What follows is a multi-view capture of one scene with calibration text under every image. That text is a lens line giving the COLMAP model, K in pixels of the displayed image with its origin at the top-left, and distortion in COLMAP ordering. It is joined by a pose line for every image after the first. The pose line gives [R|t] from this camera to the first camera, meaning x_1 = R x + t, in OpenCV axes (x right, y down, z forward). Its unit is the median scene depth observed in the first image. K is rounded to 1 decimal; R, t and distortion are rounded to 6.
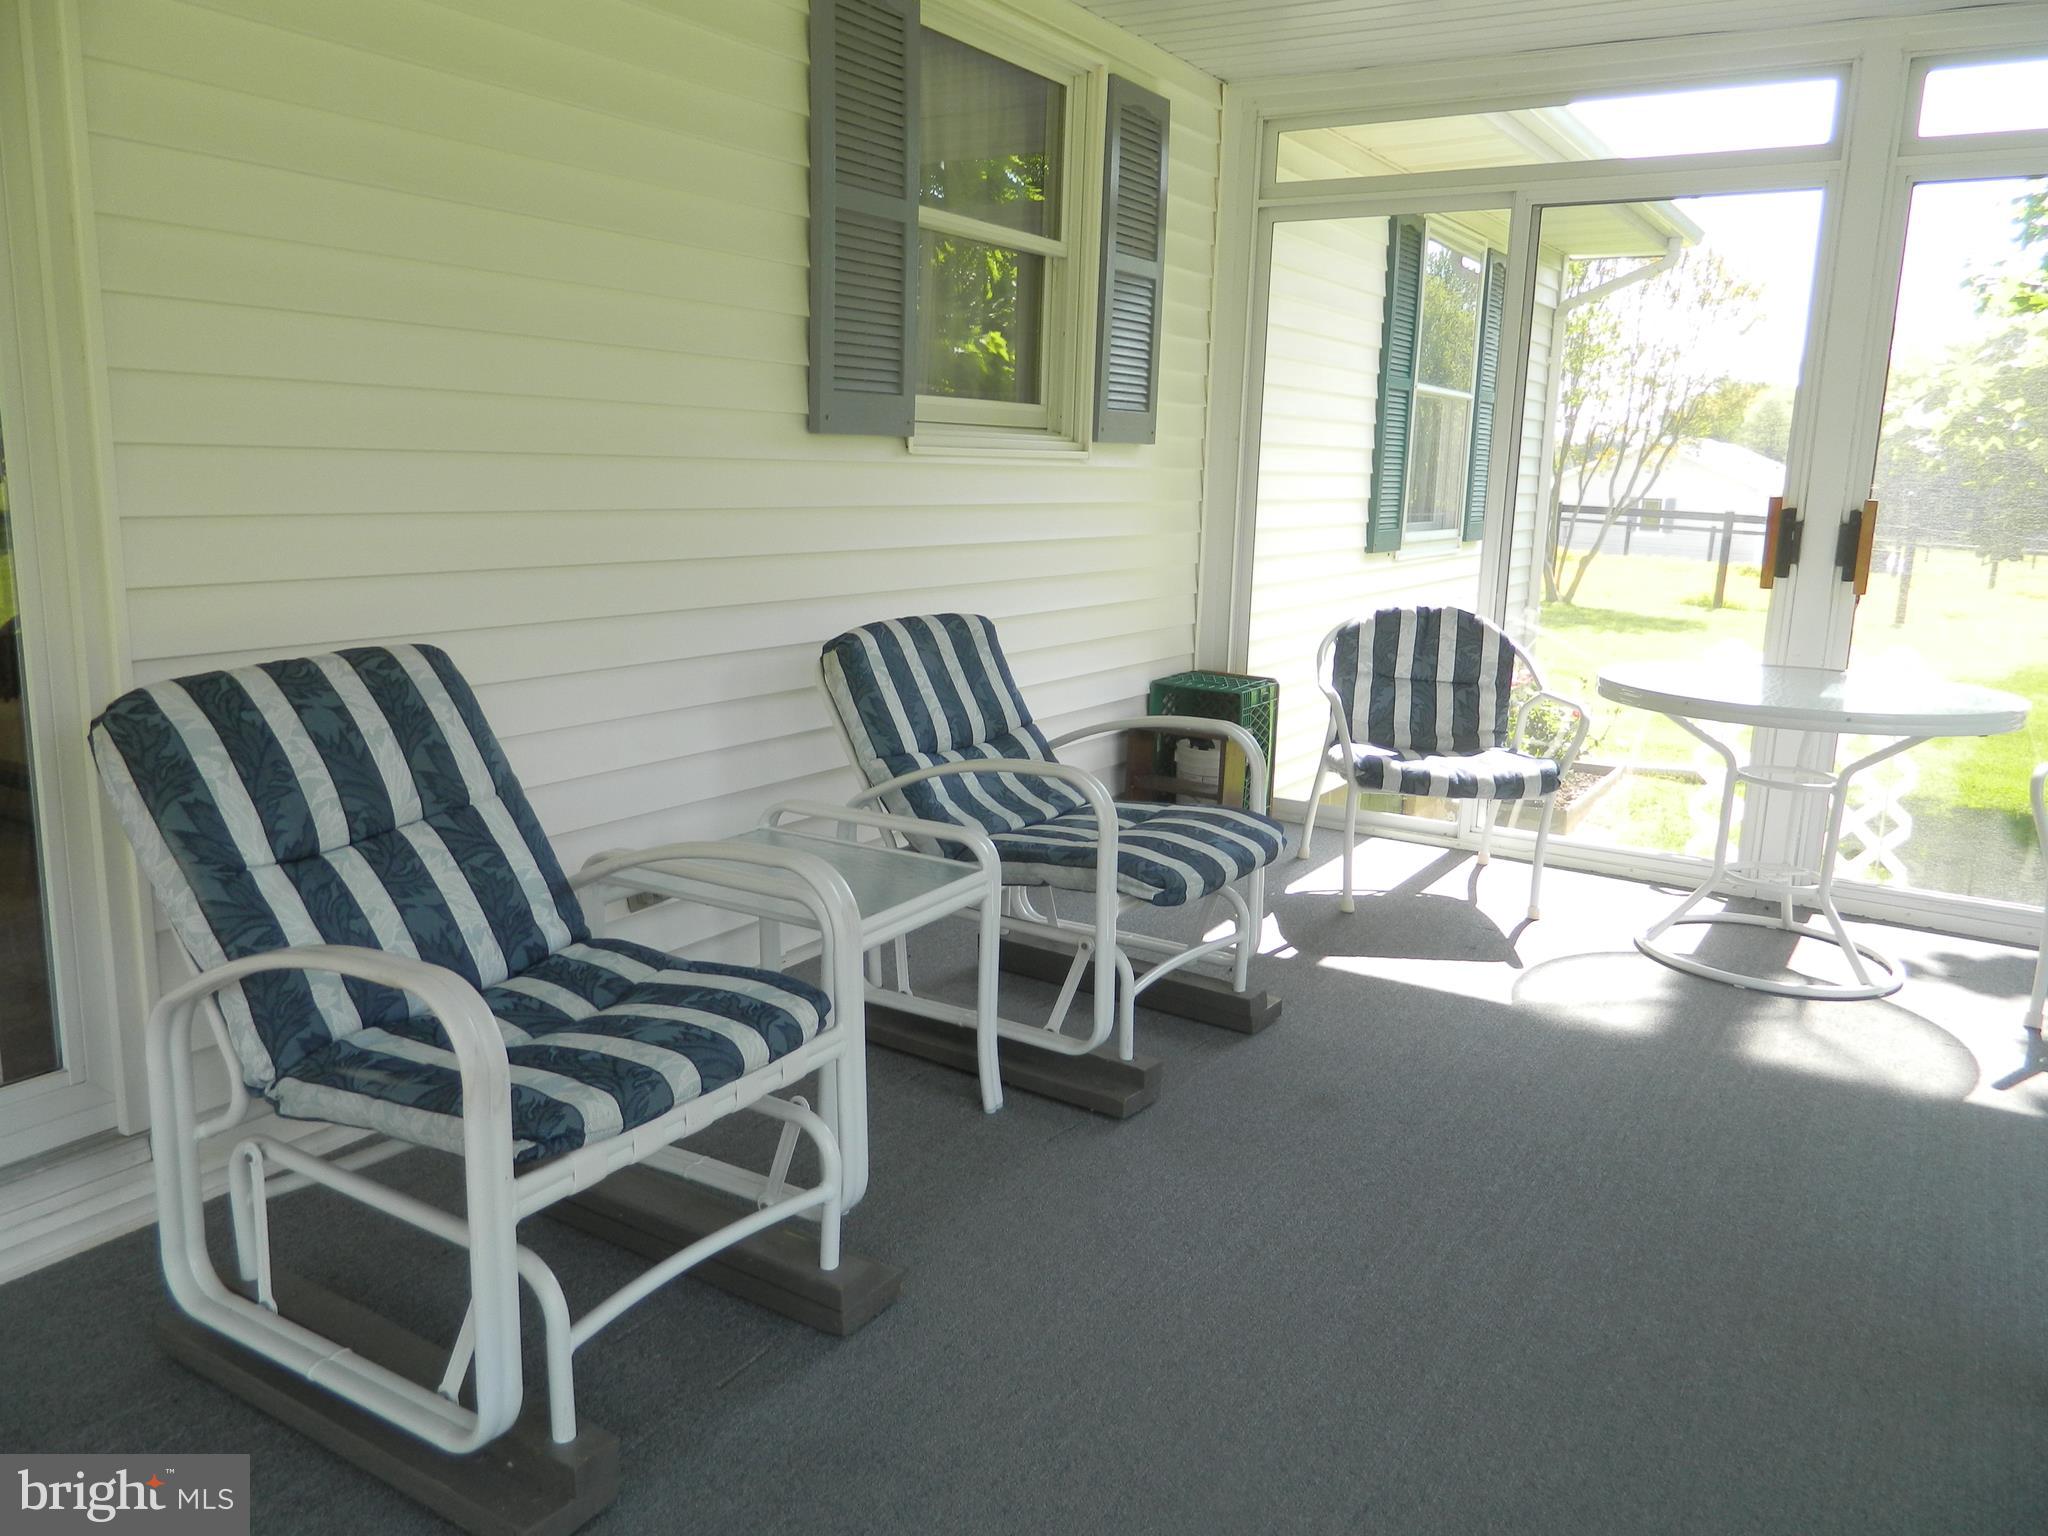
lens RADIAL K [[1528.5, 0, 1024.0], [0, 1528.5, 768.0], [0, 0, 1]] dist [0.008904, -0.006334]
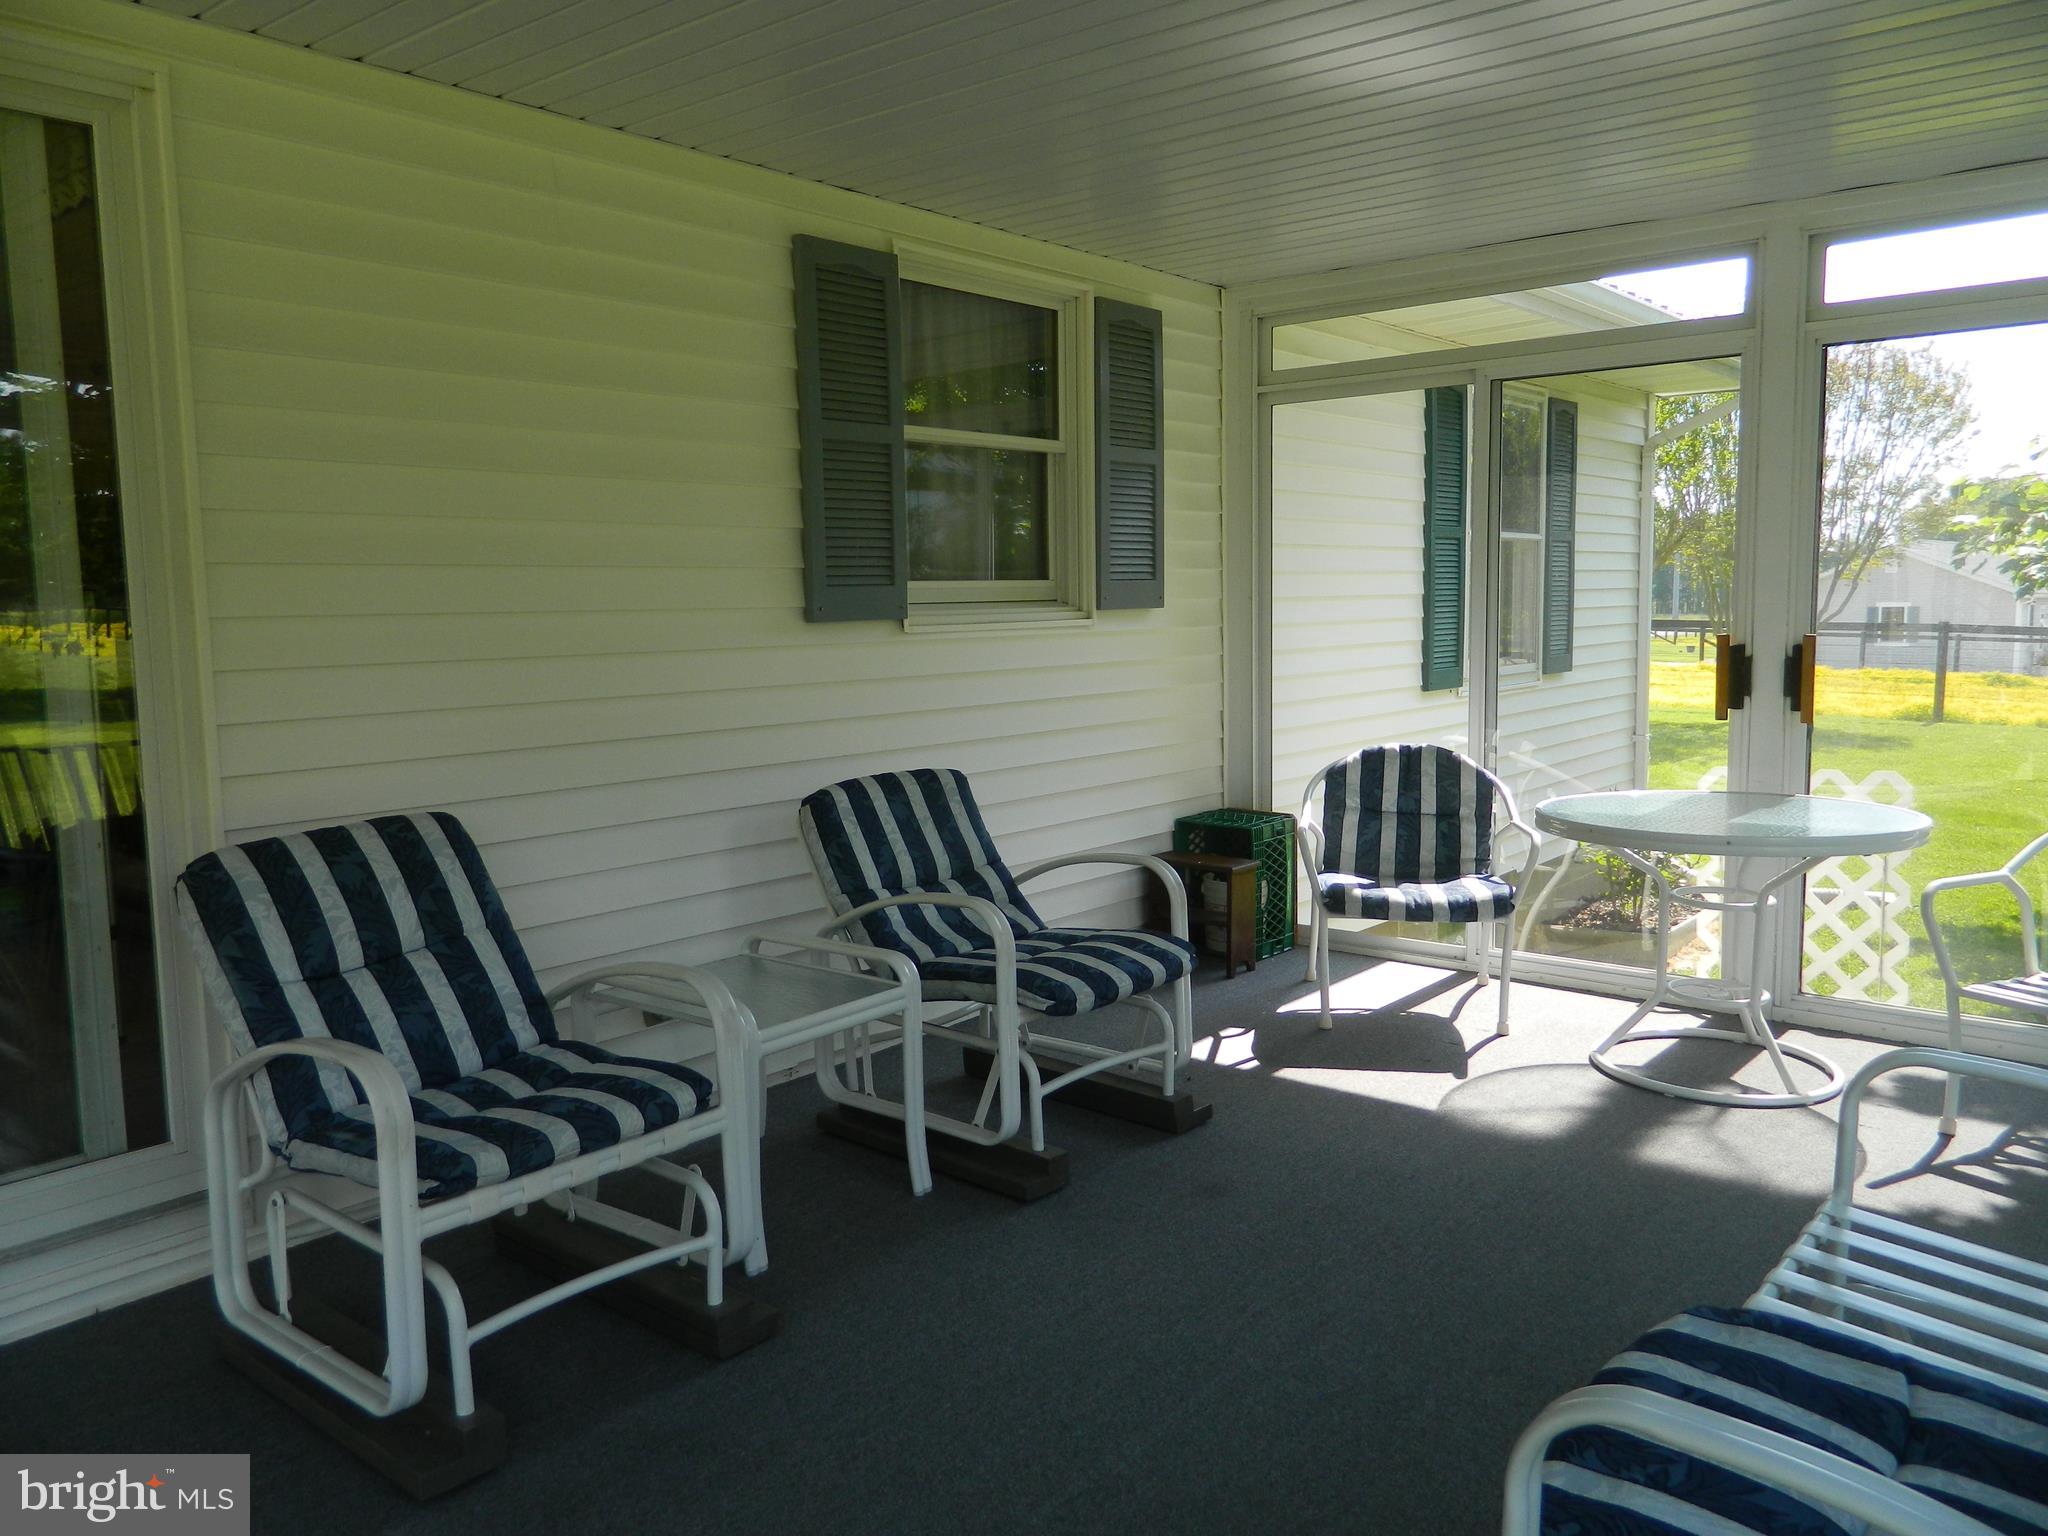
lens RADIAL K [[1528.5, 0, 1024.0], [0, 1528.5, 768.0], [0, 0, 1]] dist [0.008904, -0.006334]
pose [[0.989450, -0.028966, -0.141948, 0.210829], [0.016297, 0.995843, -0.089614, 0.004739], [0.143954, 0.086356, 0.985809, -0.157258]]
